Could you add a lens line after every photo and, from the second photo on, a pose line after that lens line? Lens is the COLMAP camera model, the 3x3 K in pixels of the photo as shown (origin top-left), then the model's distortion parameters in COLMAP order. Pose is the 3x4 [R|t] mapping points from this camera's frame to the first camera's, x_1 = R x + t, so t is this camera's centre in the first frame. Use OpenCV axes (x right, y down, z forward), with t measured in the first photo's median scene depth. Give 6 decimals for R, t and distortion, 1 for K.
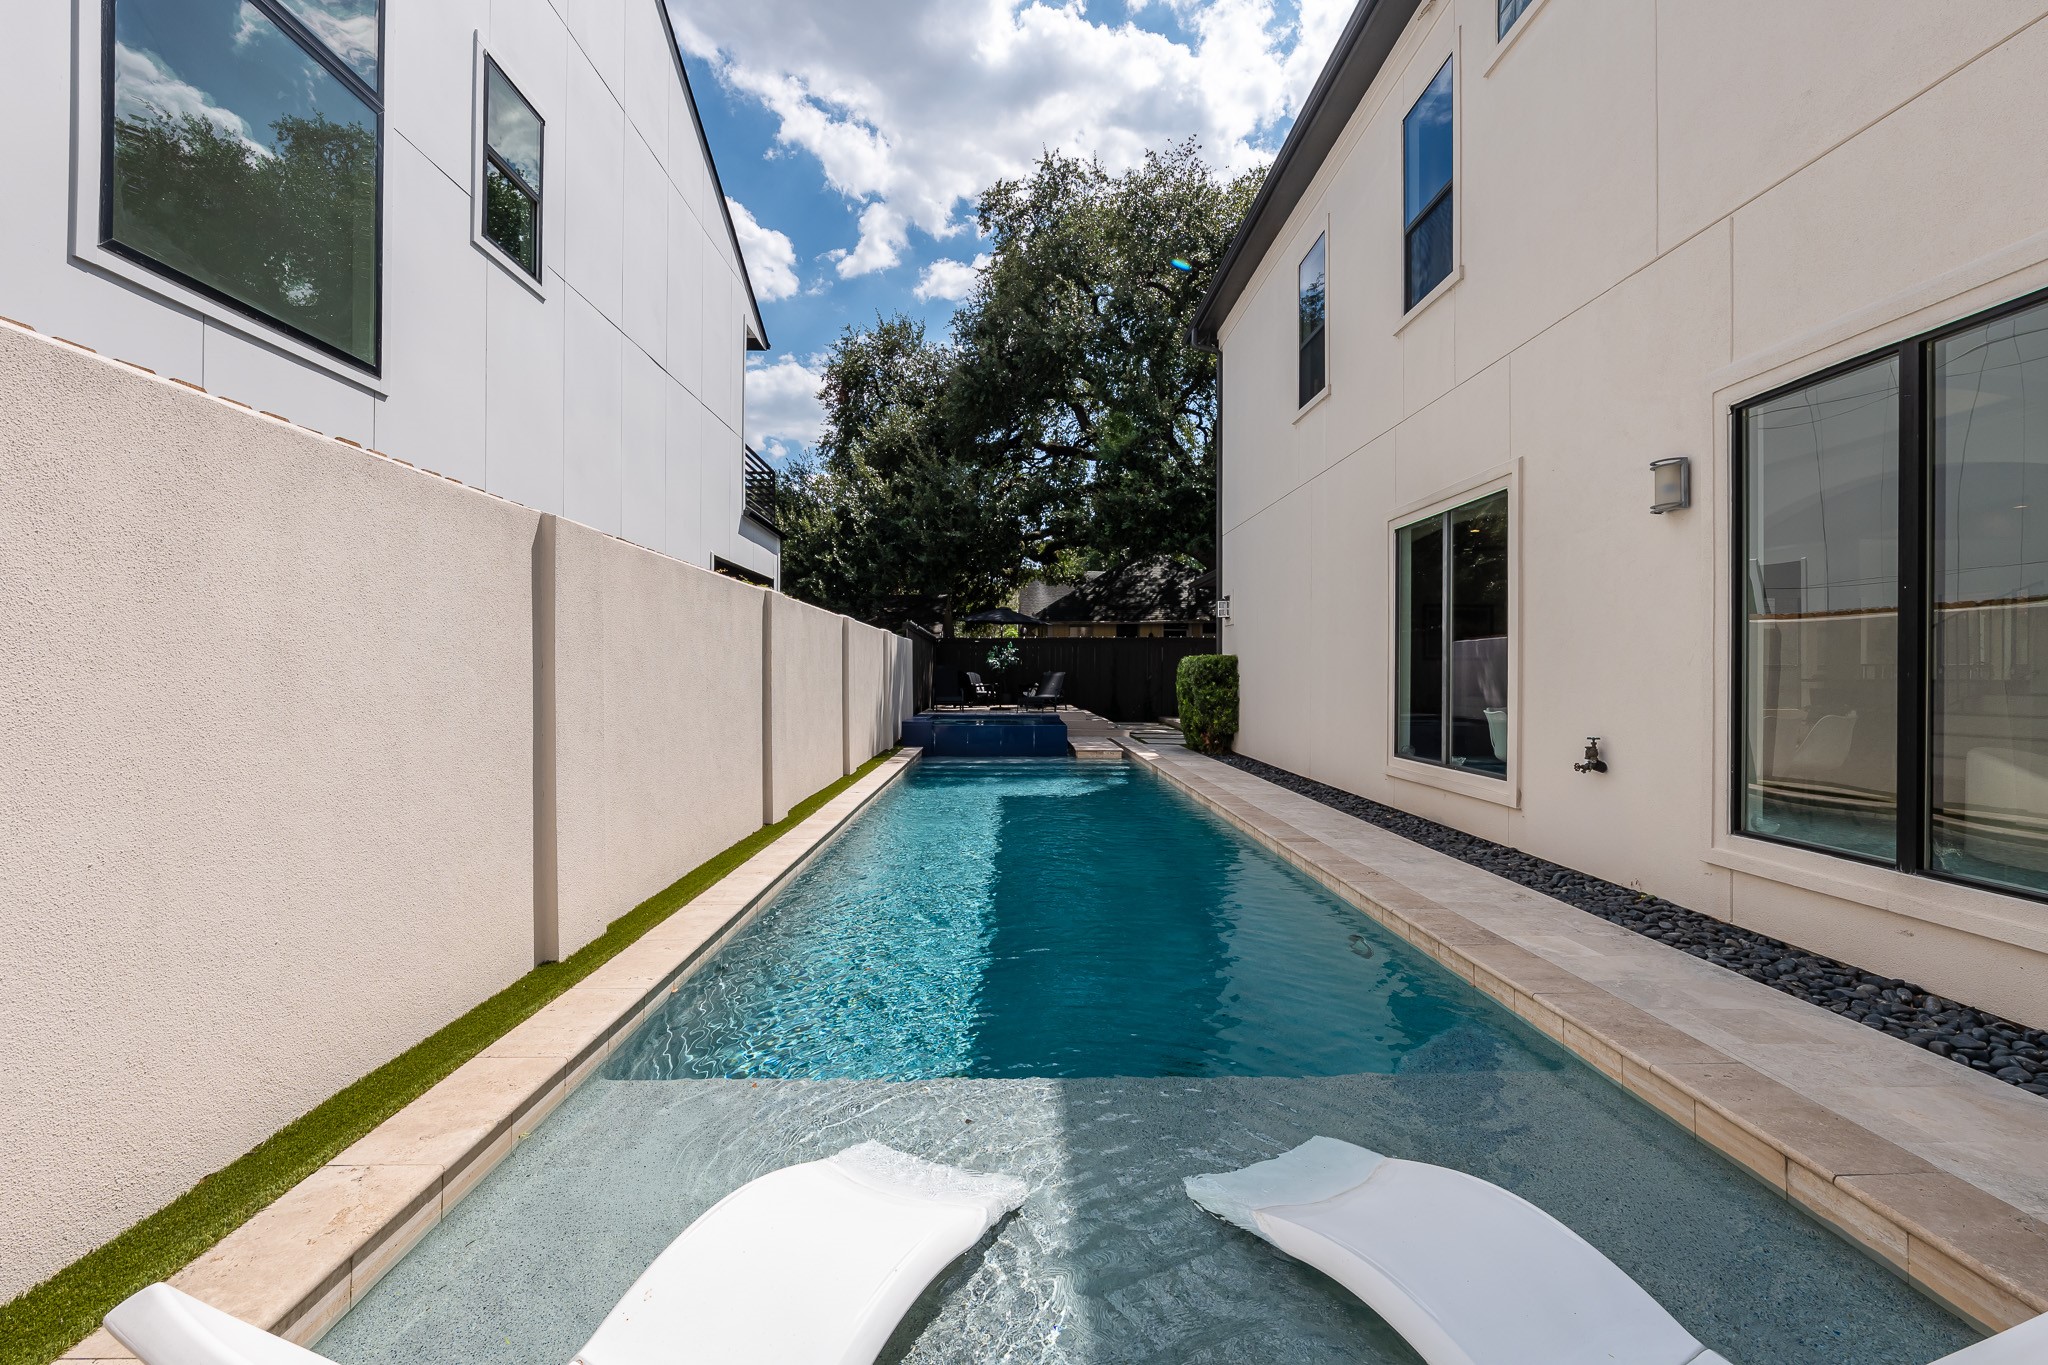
lens RADIAL K [[886.5, 0, 1024.0], [0, 886.5, 682.5], [0, 0, 1]] dist [0.000256, 0.000216]
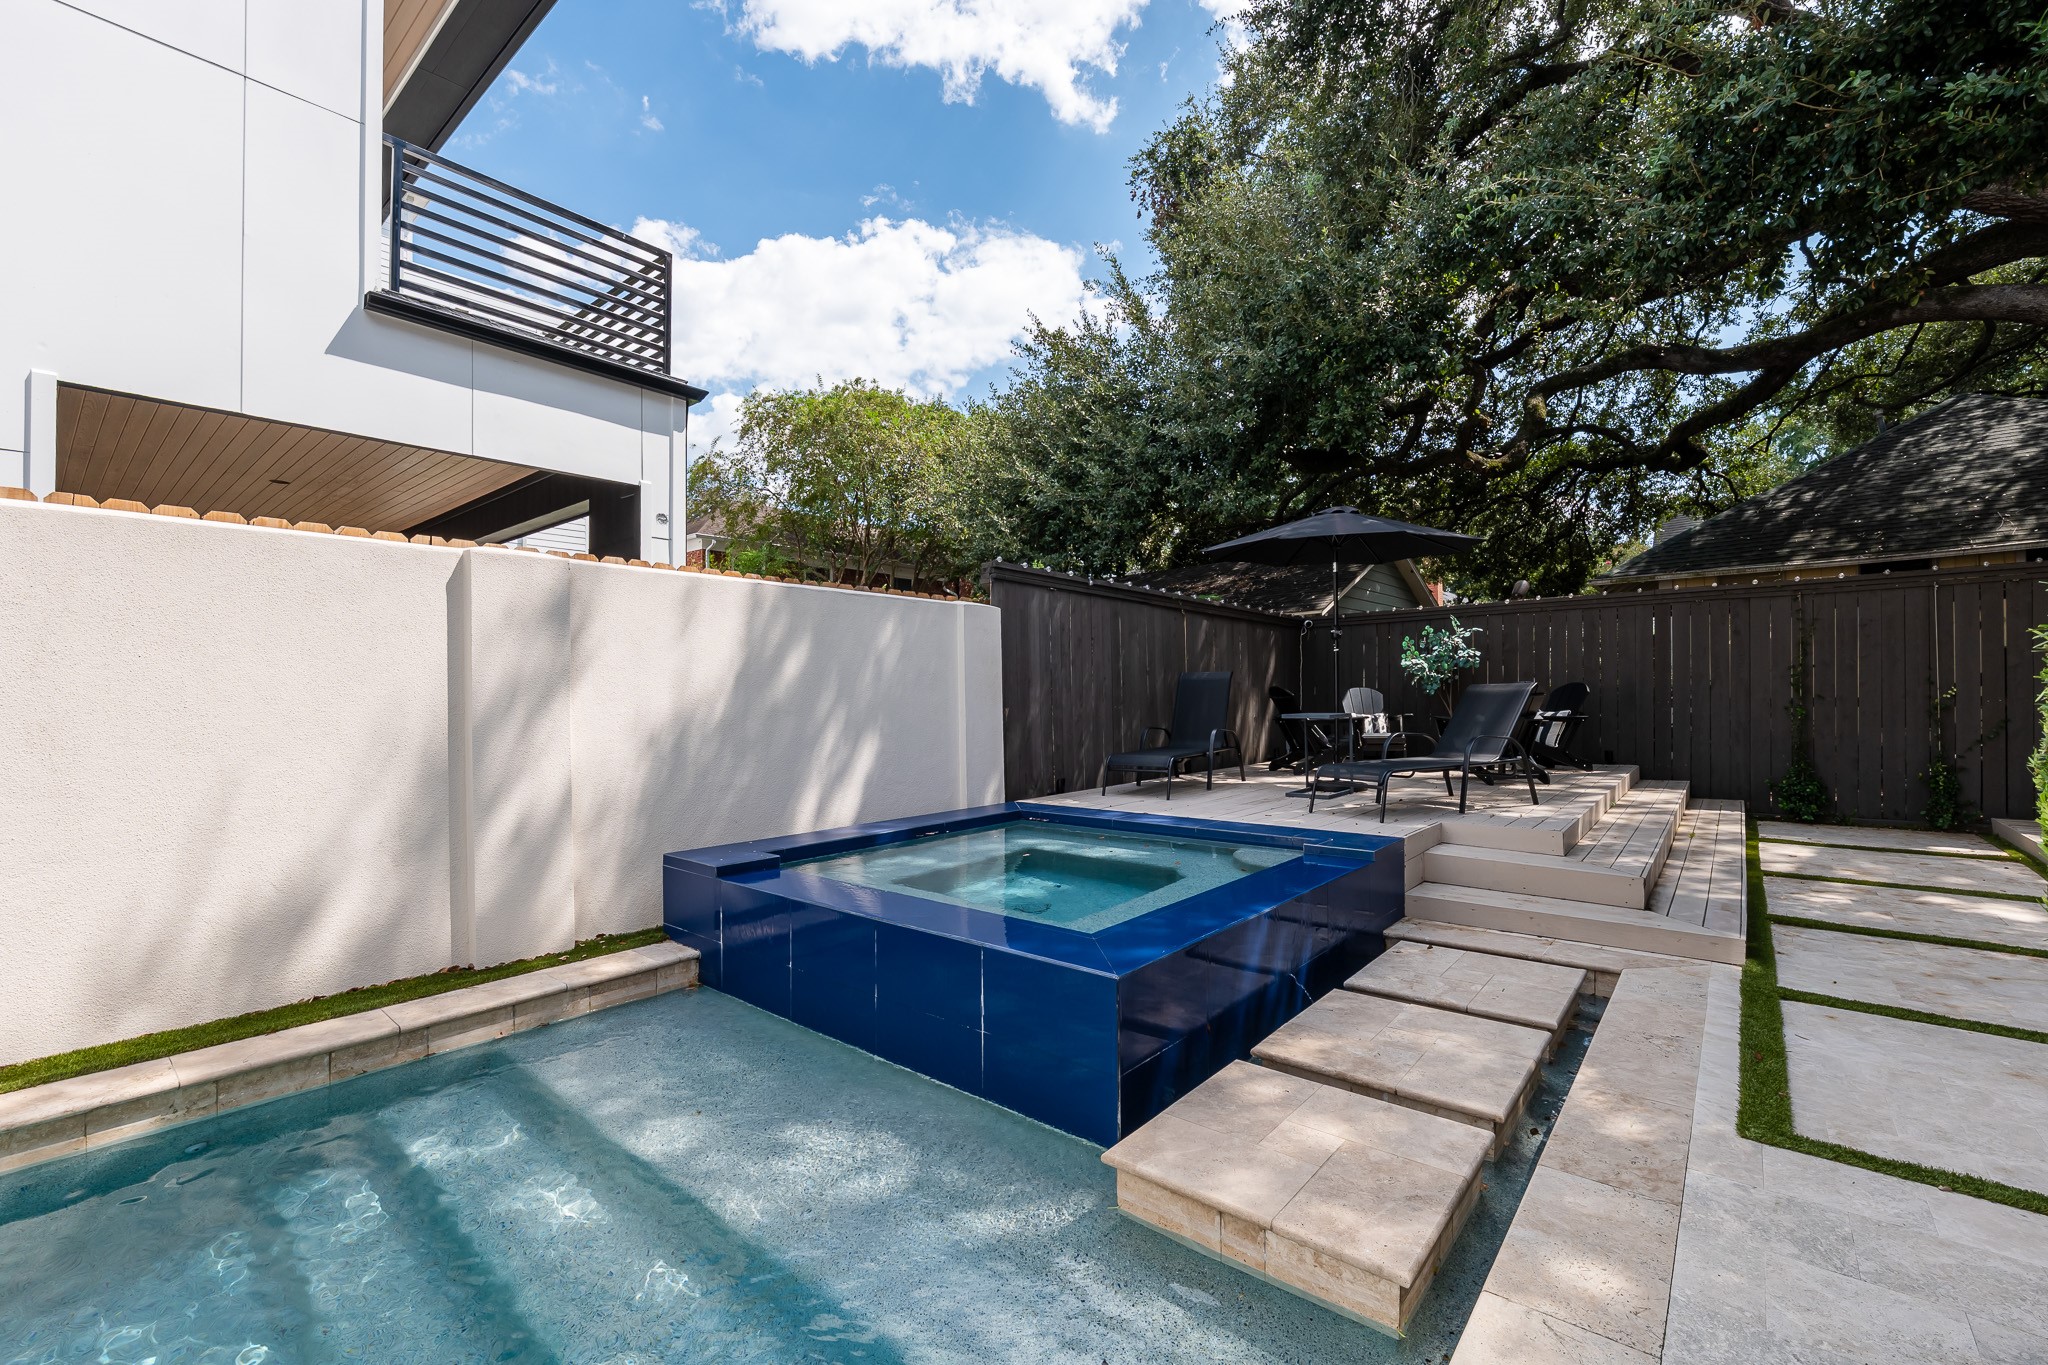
lens RADIAL K [[886.5, 0, 1024.0], [0, 886.5, 682.5], [0, 0, 1]] dist [0.000256, 0.000216]
pose [[0.745325, -0.007876, -0.666655, 0.090376], [-0.004844, 0.999840, -0.017228, -0.004498], [0.666684, 0.016070, 0.745167, 0.446999]]
